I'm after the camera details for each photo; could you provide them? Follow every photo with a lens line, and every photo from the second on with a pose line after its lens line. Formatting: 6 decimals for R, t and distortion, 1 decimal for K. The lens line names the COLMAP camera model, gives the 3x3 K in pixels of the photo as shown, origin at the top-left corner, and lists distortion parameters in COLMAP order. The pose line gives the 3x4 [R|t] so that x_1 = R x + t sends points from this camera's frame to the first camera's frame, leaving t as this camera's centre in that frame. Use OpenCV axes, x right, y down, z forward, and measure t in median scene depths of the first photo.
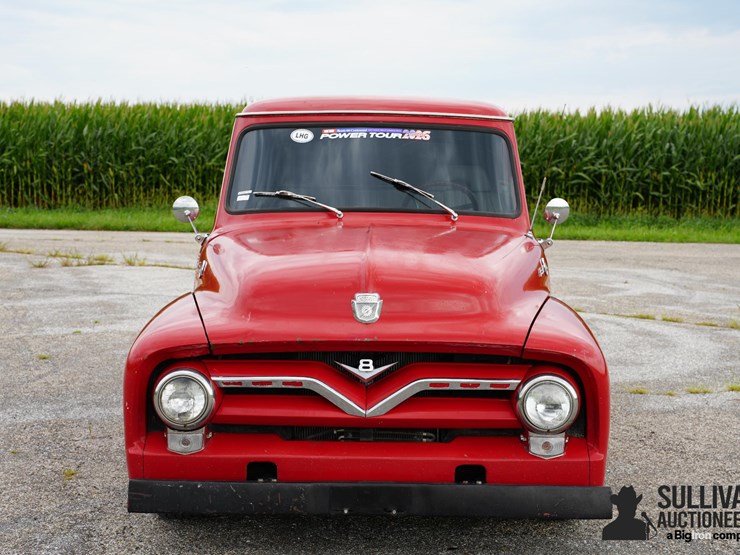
lens RADIAL K [[1249.7, 0, 370.0], [0, 1249.7, 277.5], [0, 0, 1]] dist [0.292575, 0.066967]
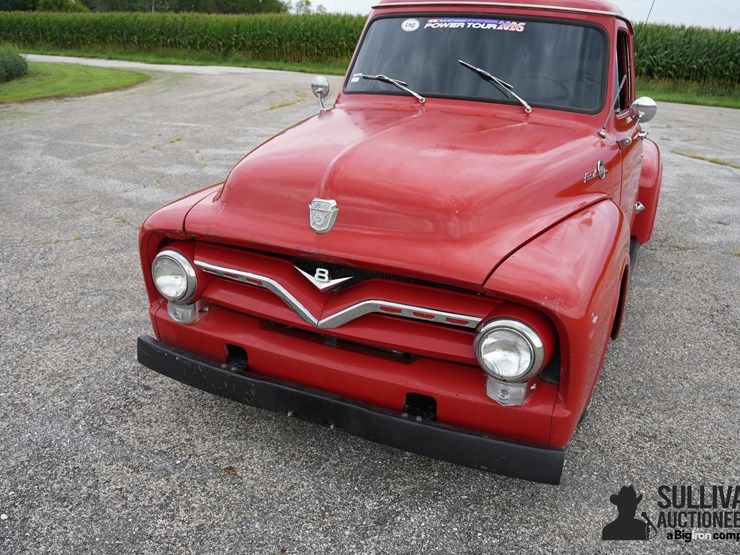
lens RADIAL K [[650.8, 0, 370.0], [0, 650.8, 277.5], [0, 0, 1]] dist [-0.086146, 0.011615]
pose [[0.921360, 0.154742, -0.356582, 0.201823], [-0.062833, 0.964571, 0.256232, -0.054175], [0.383598, -0.213677, 0.898440, 0.572298]]
